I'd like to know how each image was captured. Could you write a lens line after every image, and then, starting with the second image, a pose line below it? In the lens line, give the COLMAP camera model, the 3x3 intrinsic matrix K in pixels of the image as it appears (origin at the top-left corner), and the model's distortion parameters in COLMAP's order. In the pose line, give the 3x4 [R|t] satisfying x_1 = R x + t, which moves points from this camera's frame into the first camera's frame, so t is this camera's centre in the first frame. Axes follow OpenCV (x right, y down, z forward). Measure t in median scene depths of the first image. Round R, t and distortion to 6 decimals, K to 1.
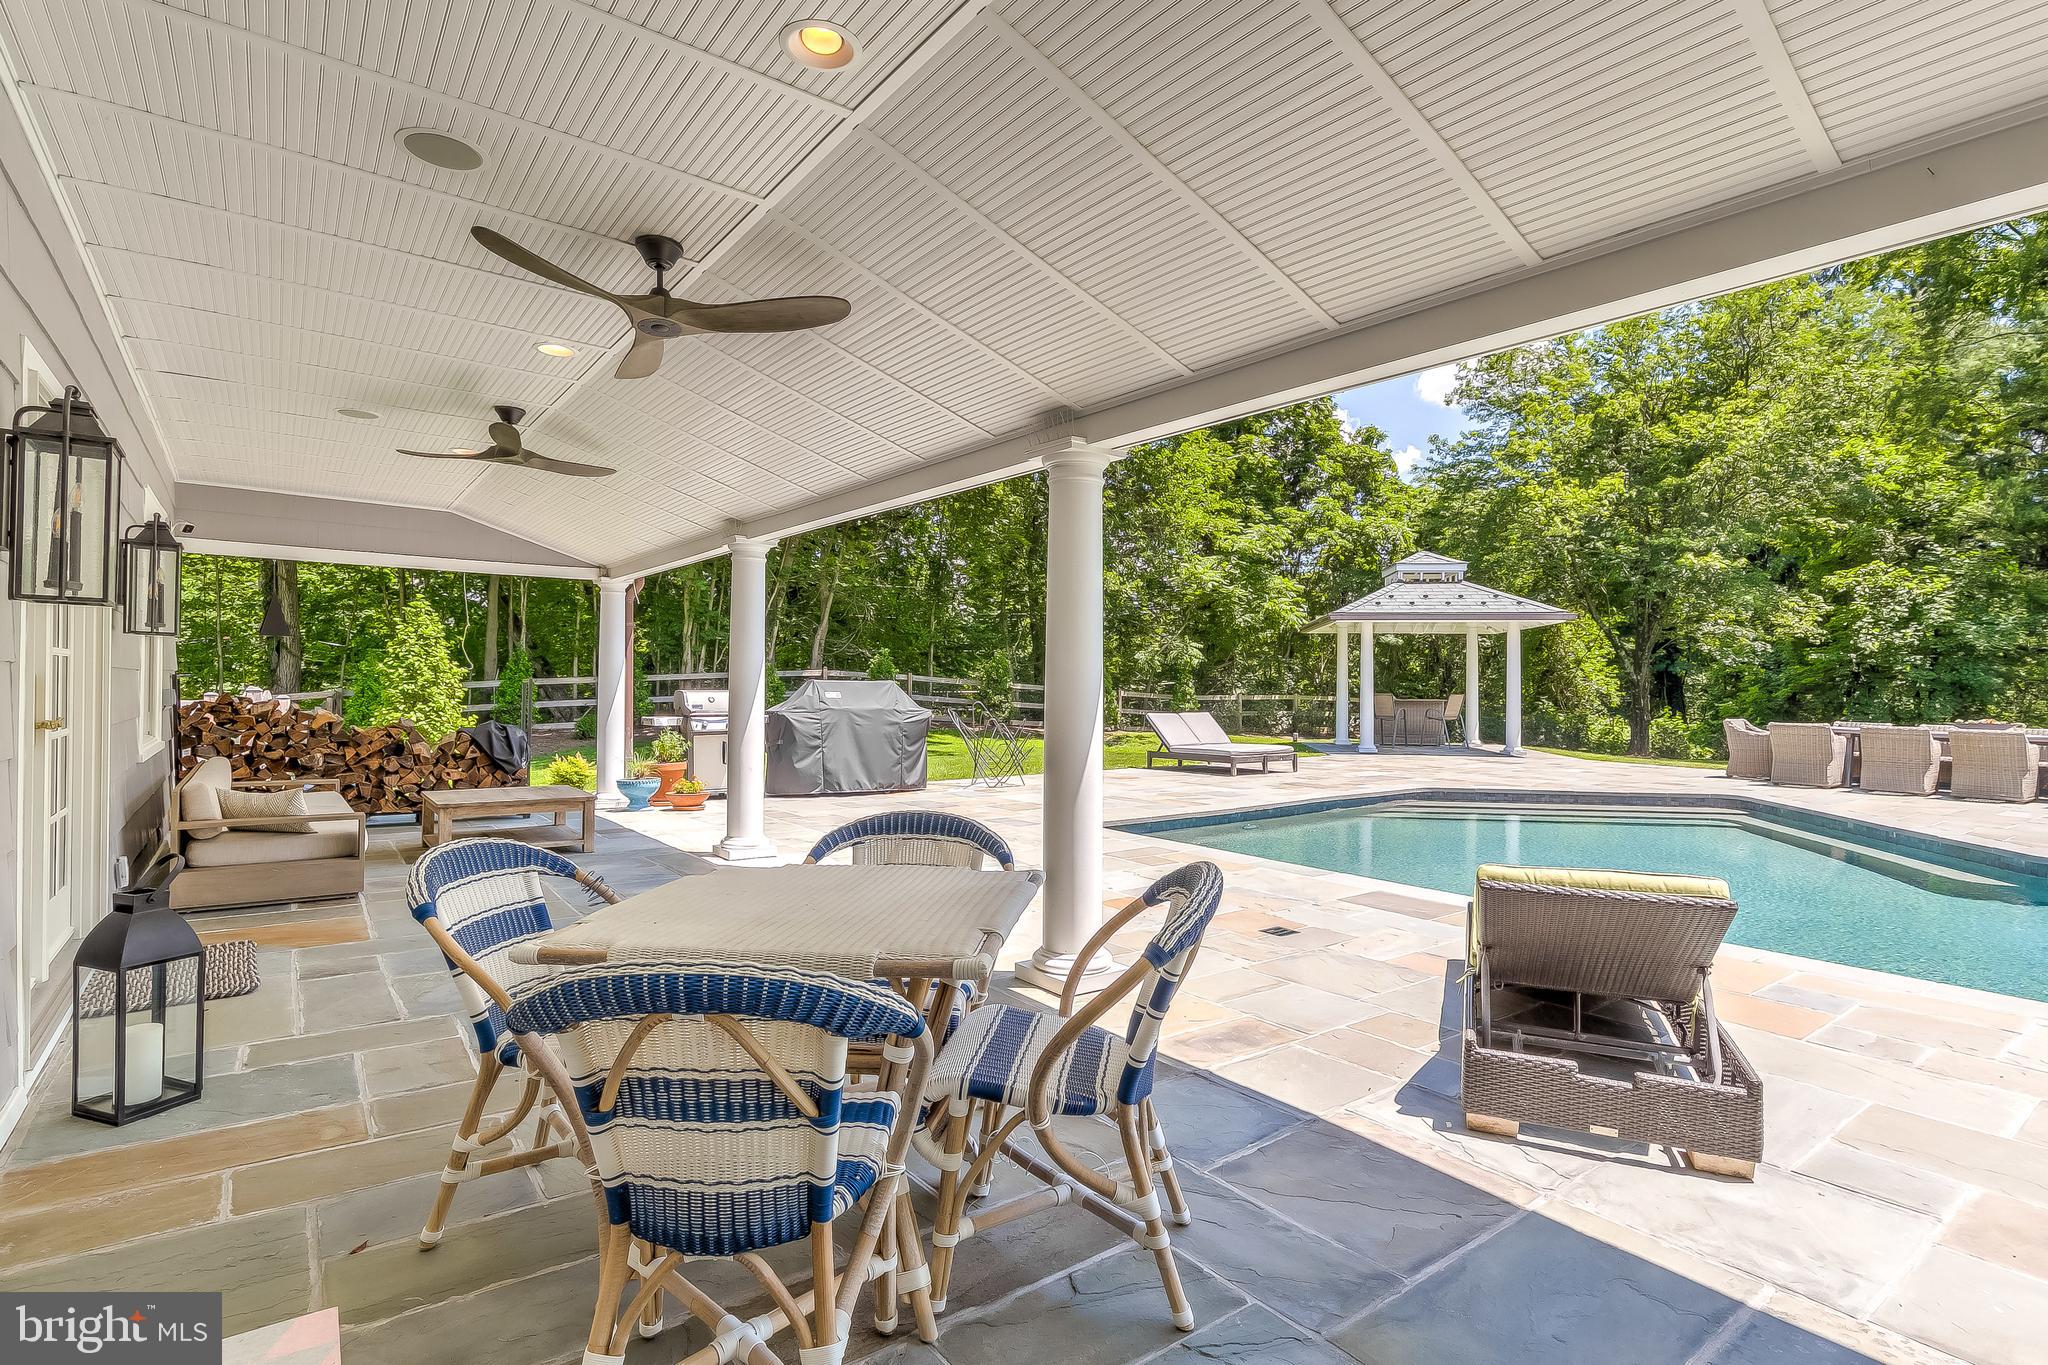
lens RADIAL K [[1004.8, 0, 1030.4], [0, 1004.8, 677.2], [0, 0, 1]] dist [-0.000649, 0.000408]
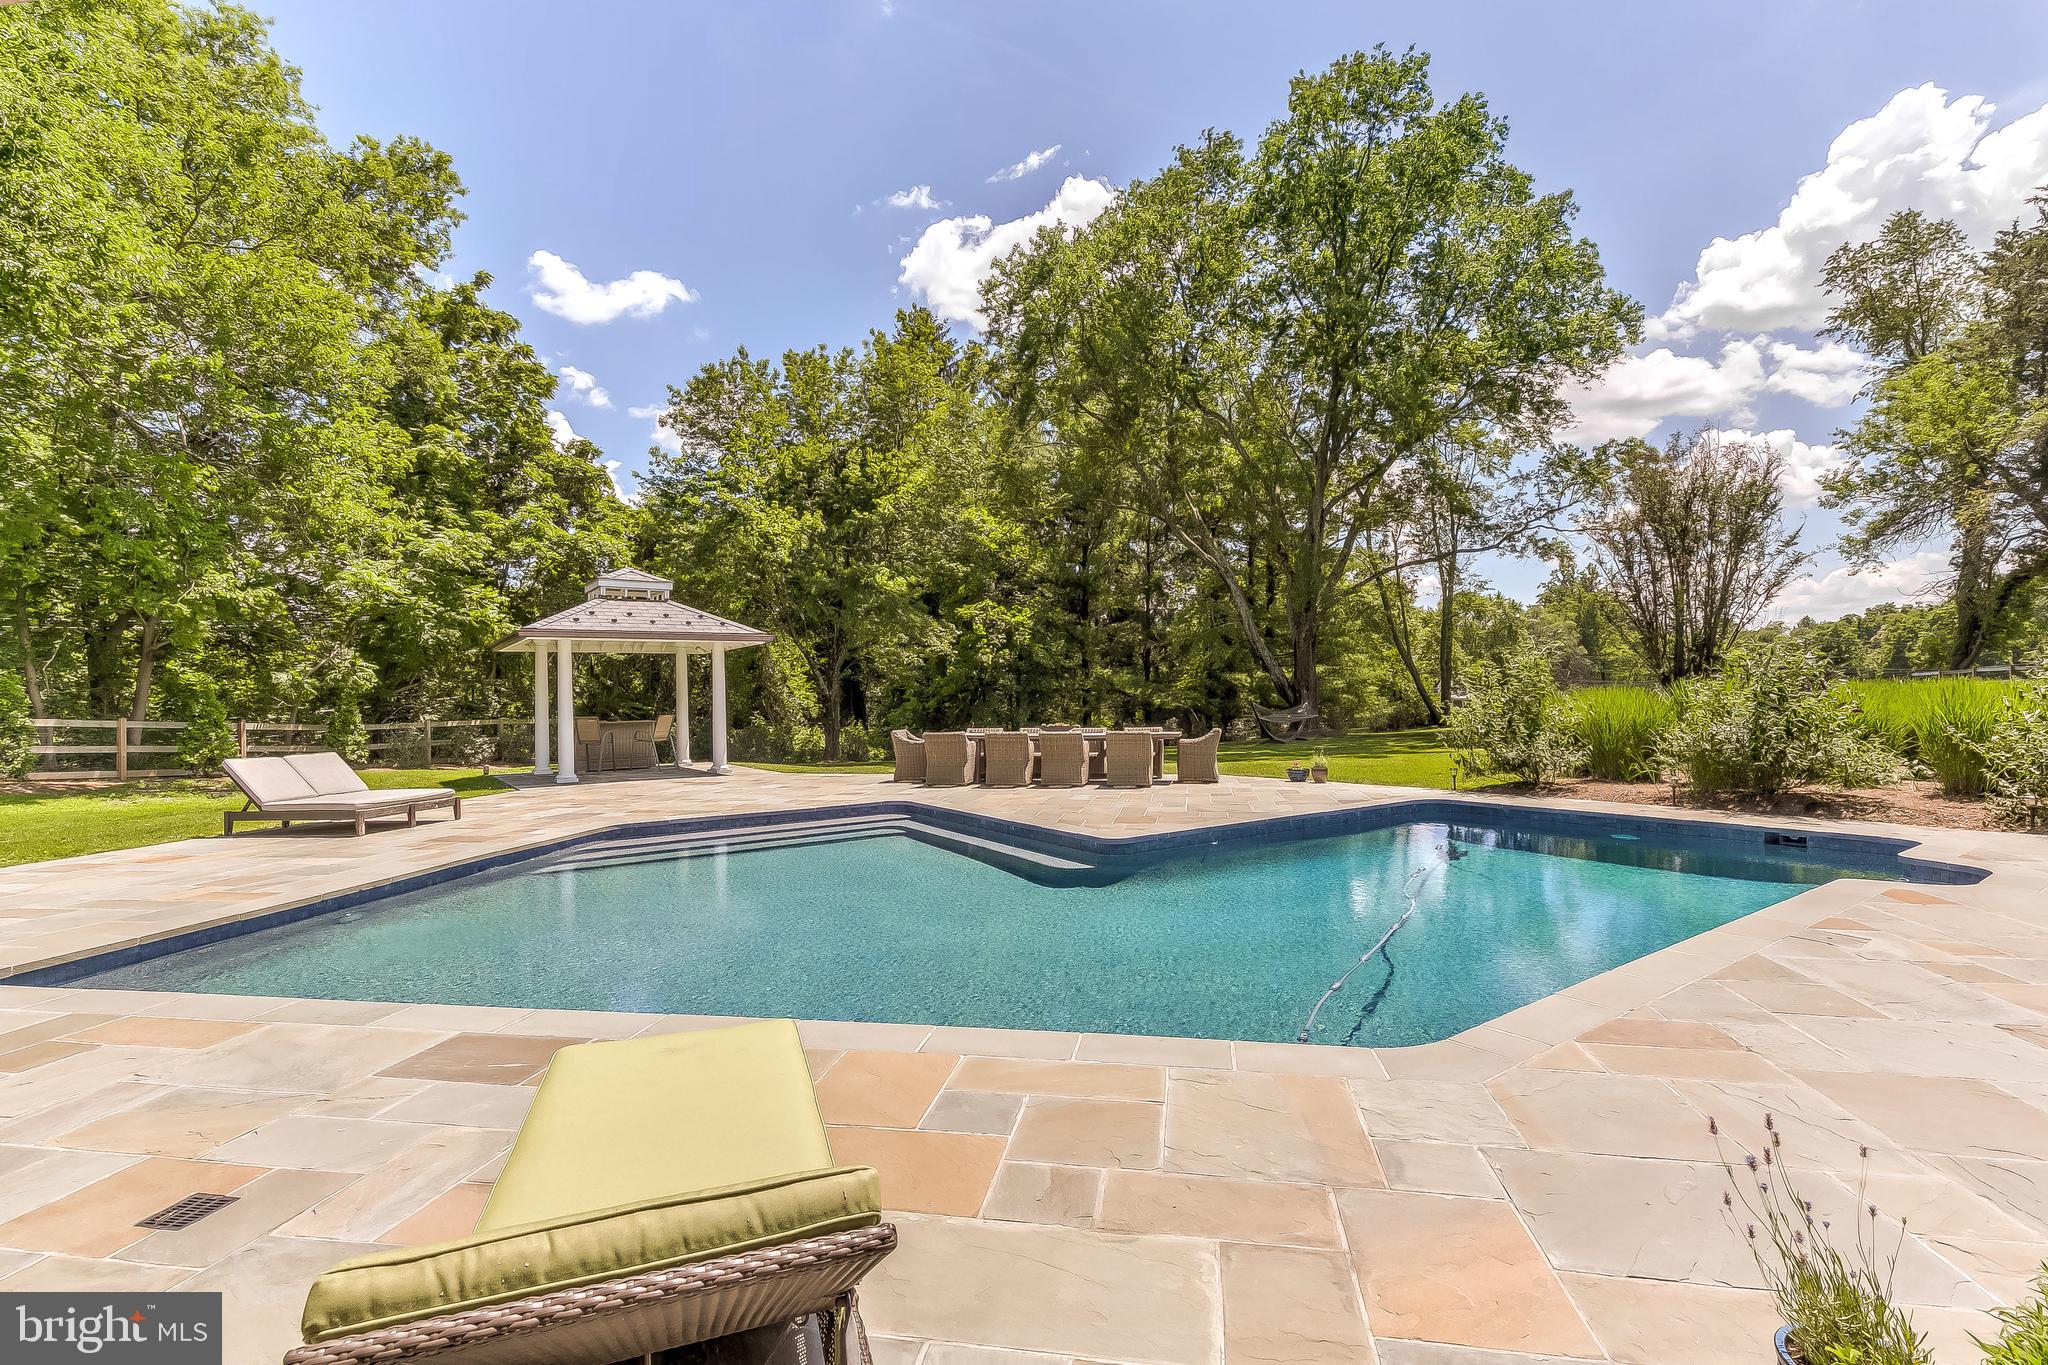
lens RADIAL K [[927.7, 0, 1016.9], [0, 927.7, 681.8], [0, 0, 1]] dist [0.011806, 0.001019]
pose [[0.740523, -0.012461, 0.671916, 0.048788], [0.021174, 0.999764, -0.004796, -0.002628], [-0.671698, 0.017779, 0.740612, 0.067679]]
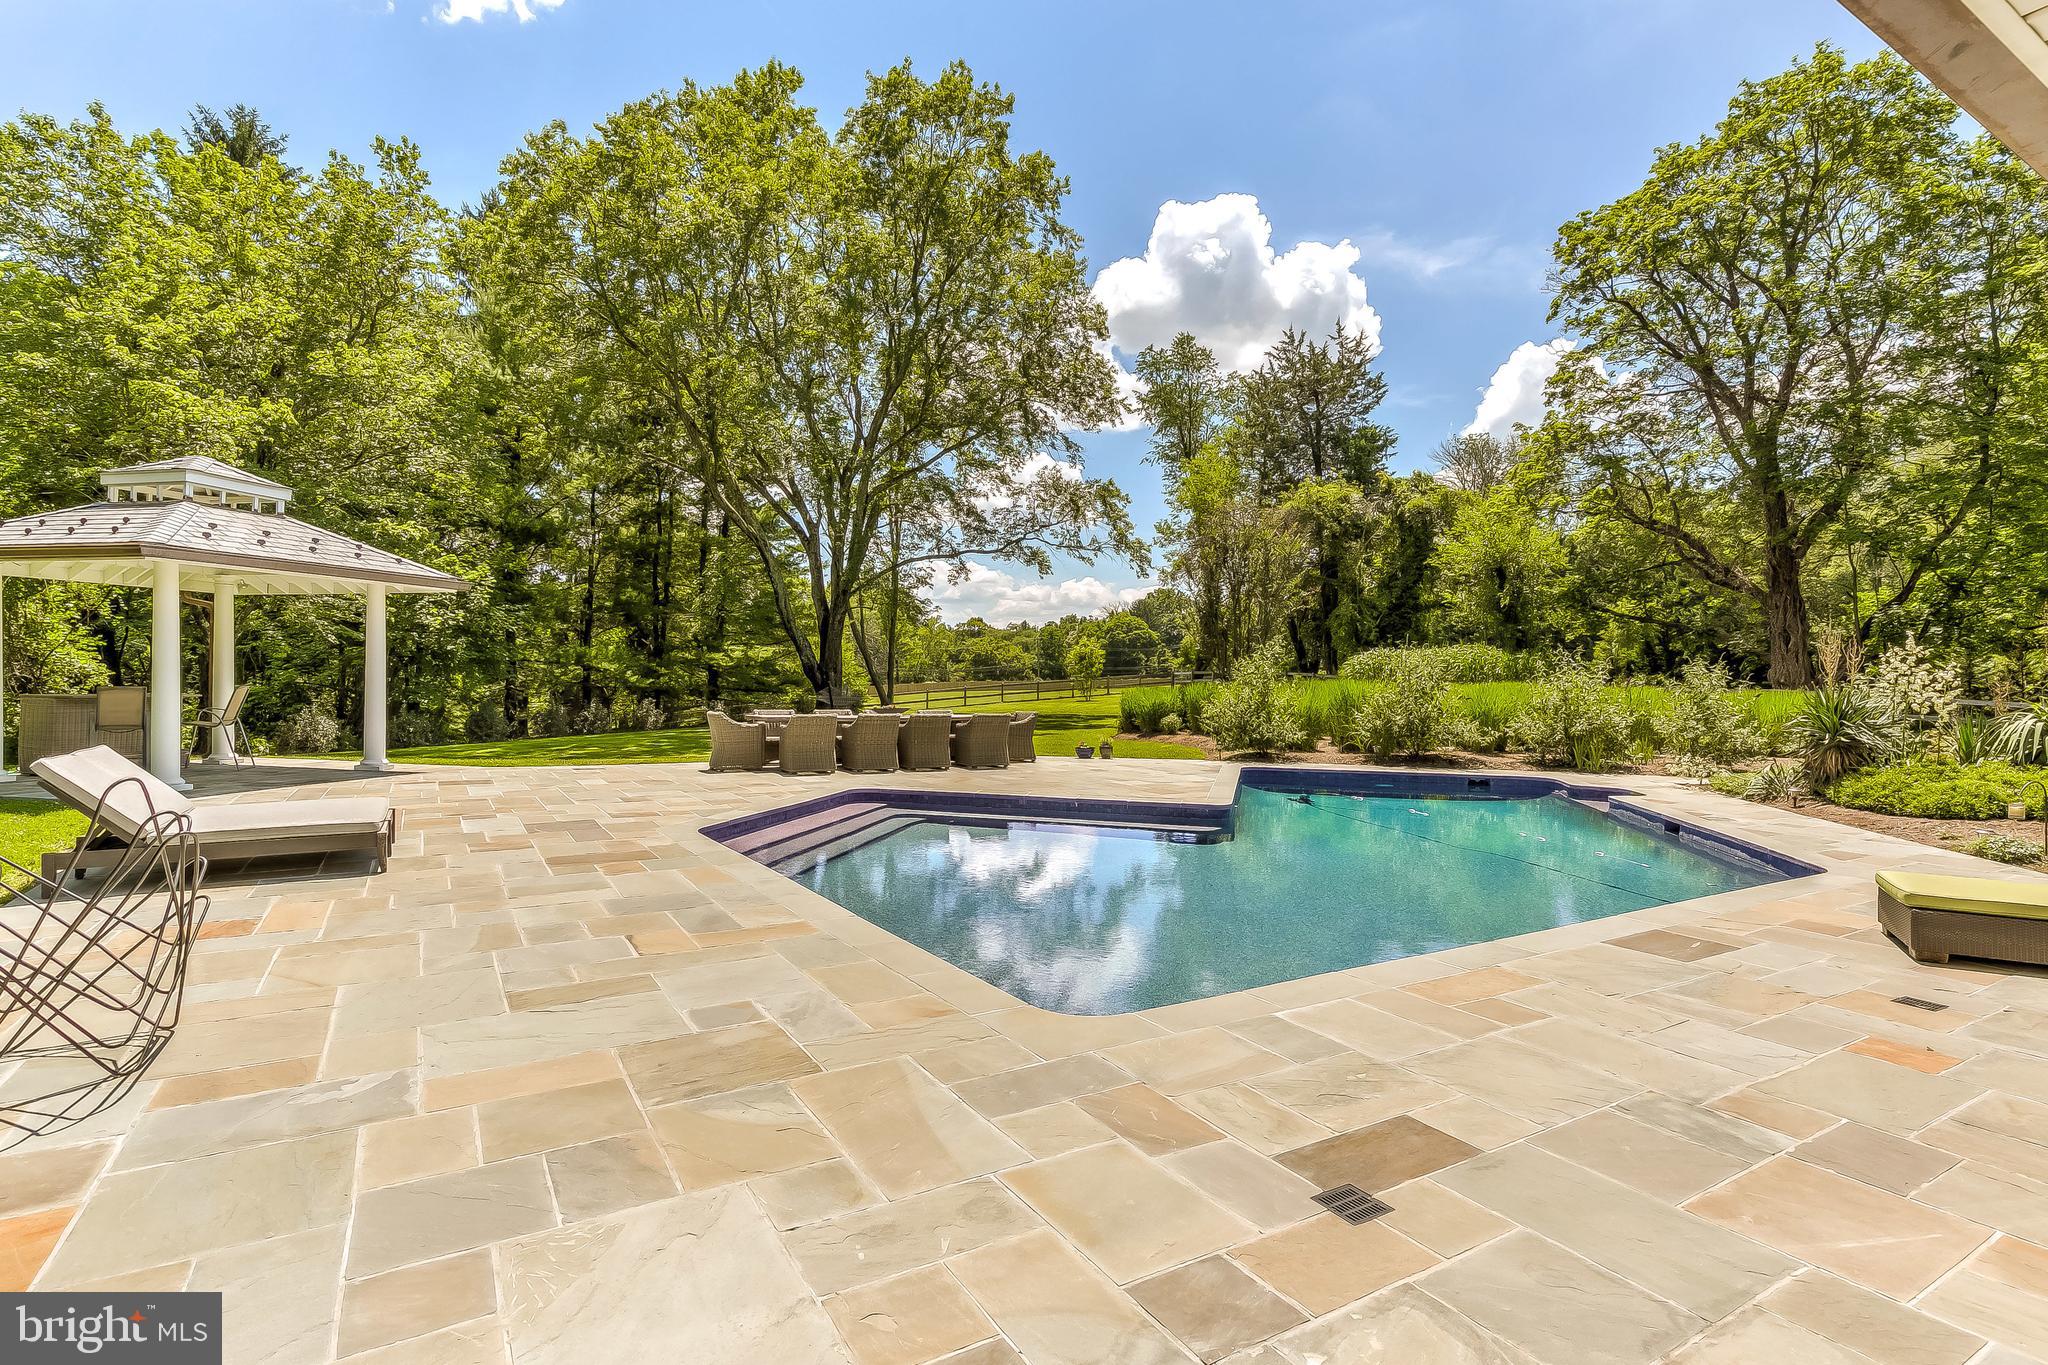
lens RADIAL K [[1004.8, 0, 1030.5], [0, 1004.8, 683.0], [0, 0, 1]] dist [-0.000649, 0.000408]
pose [[0.104155, -0.017454, 0.994408, -0.116769], [-0.018241, 0.999644, 0.019457, -0.005120], [-0.994394, -0.020165, 0.103800, 0.315298]]
